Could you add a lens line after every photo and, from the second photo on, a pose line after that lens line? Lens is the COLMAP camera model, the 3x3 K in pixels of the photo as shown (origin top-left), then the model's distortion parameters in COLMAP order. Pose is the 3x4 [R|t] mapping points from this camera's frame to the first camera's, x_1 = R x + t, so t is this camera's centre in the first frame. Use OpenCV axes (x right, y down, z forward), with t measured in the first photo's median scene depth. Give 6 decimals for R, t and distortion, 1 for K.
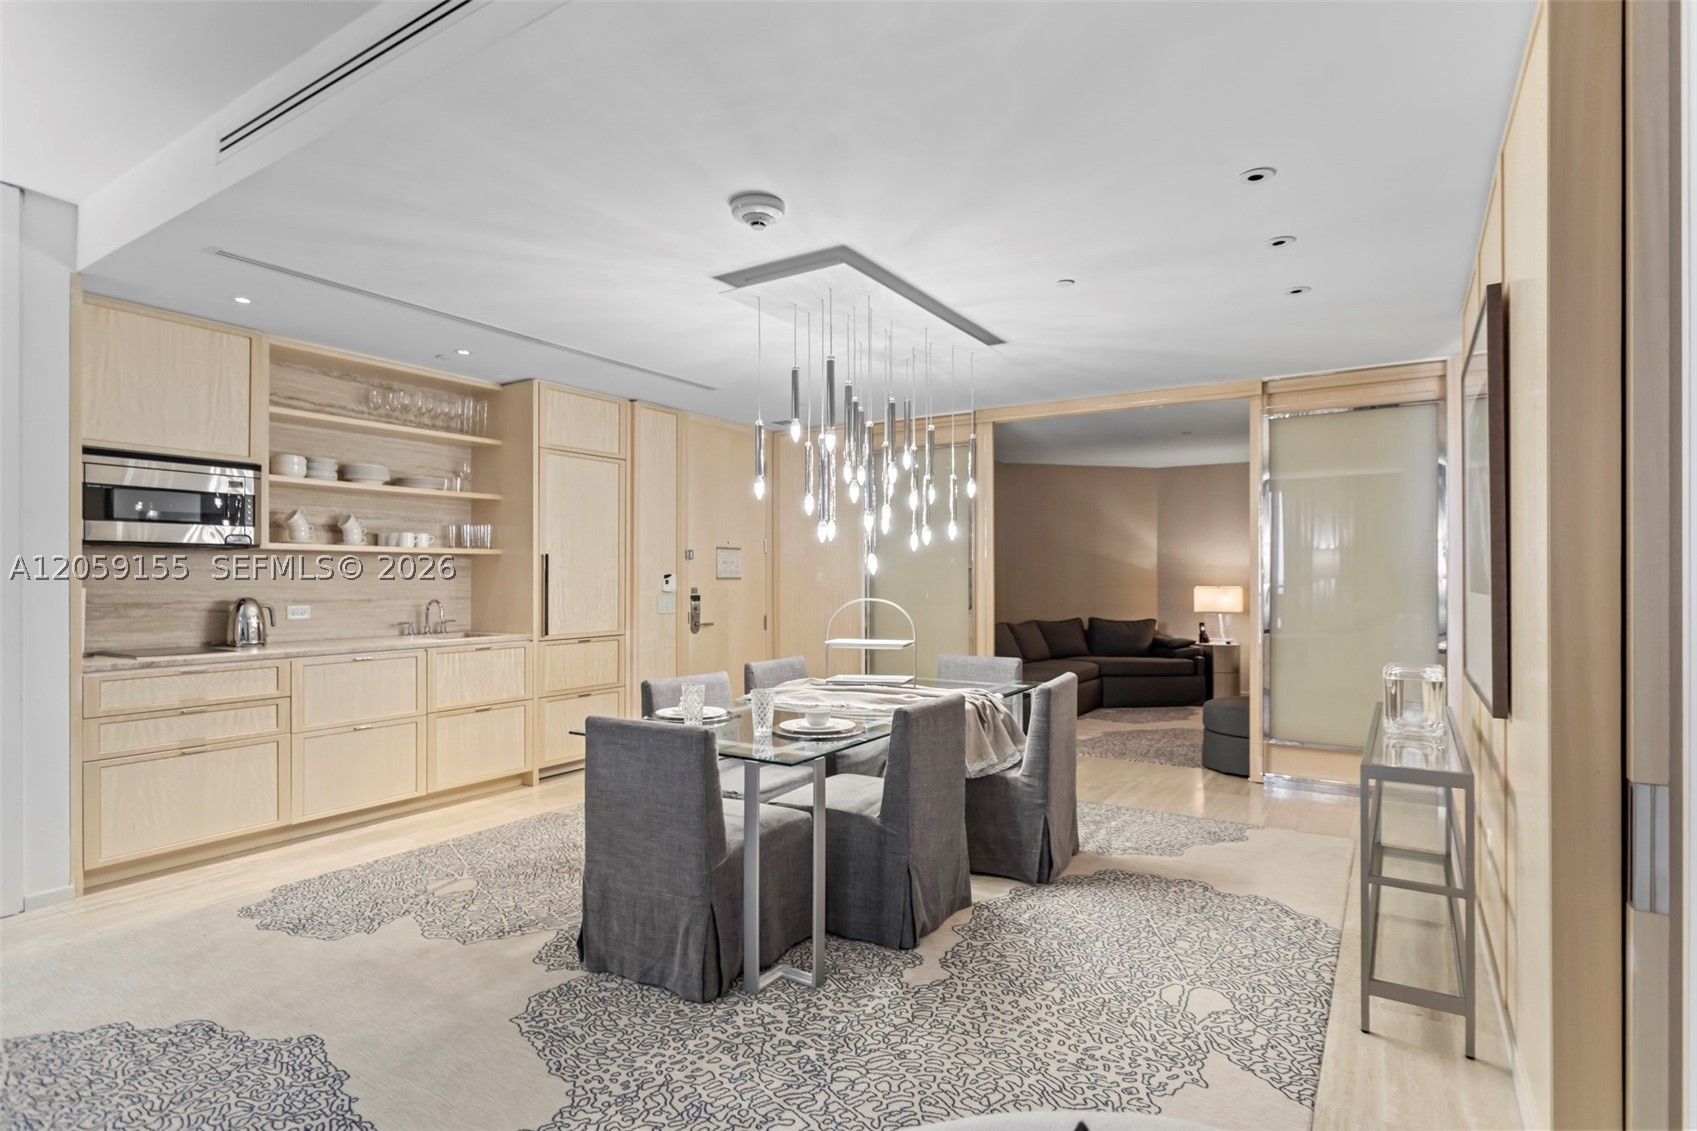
lens RADIAL K [[865.7, 0, 846.5], [0, 865.7, 576.2], [0, 0, 1]] dist [-0.006340, -0.000629]
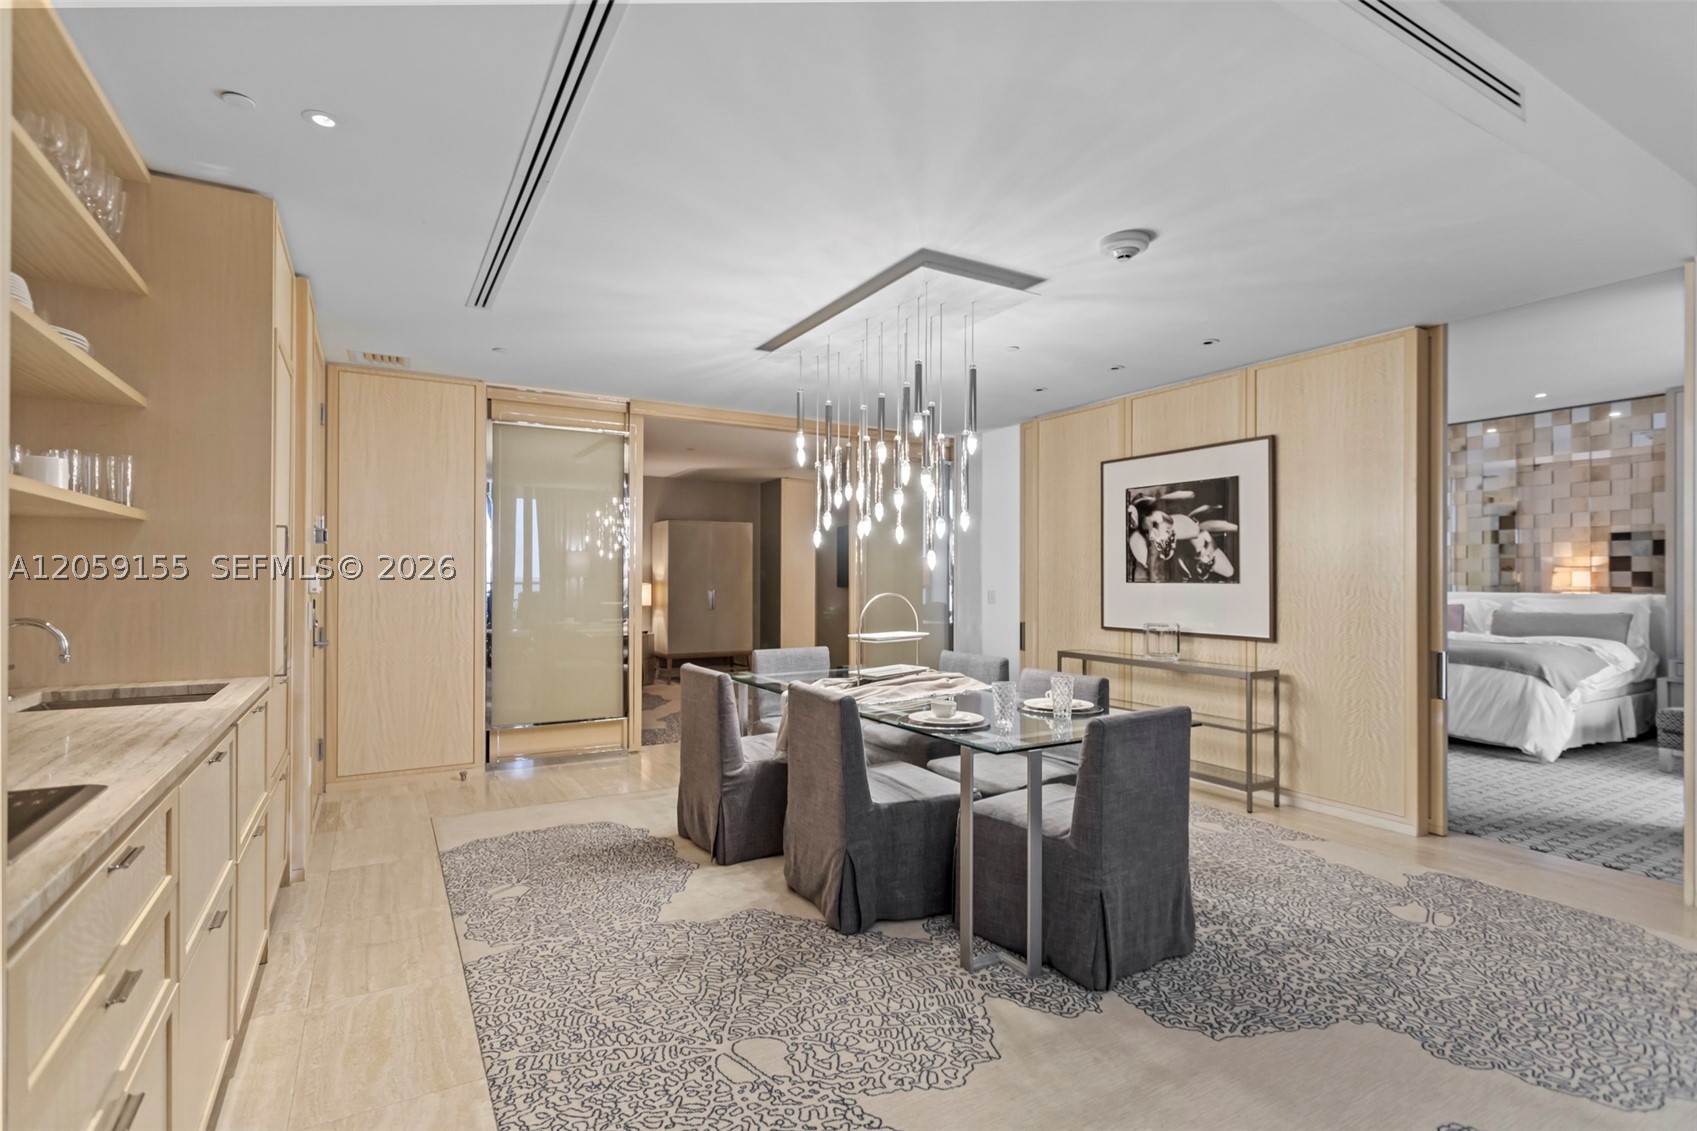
lens RADIAL K [[806.4, 0, 849.8], [0, 806.4, 577.3], [0, 0, 1]] dist [0.007059, -0.001650]
pose [[0.444559, 0.004375, 0.895739, -1.261257], [-0.006590, 0.999977, -0.001613, 0.012762], [-0.895725, -0.005186, 0.444577, 0.899948]]
